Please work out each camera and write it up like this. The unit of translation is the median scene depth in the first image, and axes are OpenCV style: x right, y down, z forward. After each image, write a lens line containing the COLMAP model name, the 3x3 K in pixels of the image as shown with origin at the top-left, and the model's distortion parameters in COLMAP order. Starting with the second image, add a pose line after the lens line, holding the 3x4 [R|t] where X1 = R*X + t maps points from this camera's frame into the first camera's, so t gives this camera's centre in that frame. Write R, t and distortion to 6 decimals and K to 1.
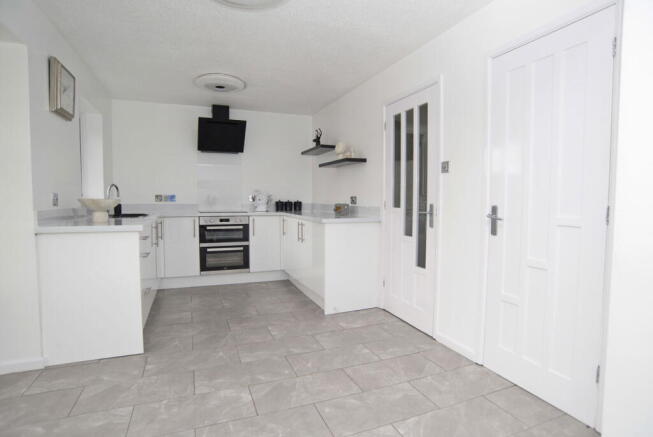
lens RADIAL K [[351.4, 0, 332.2], [0, 351.4, 218.6], [0, 0, 1]] dist [-0.004300, 0.001433]
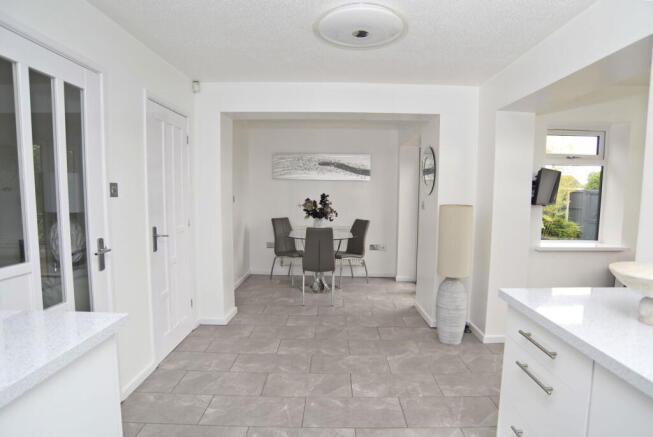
lens RADIAL K [[351.4, 0, 326.2], [0, 351.4, 219.4], [0, 0, 1]] dist [-0.004300, 0.001433]
pose [[-0.913609, -0.044232, 0.404181, -0.551768], [0.012834, 0.990433, 0.137400, -0.218453], [-0.406391, 0.130717, -0.904300, 1.848910]]
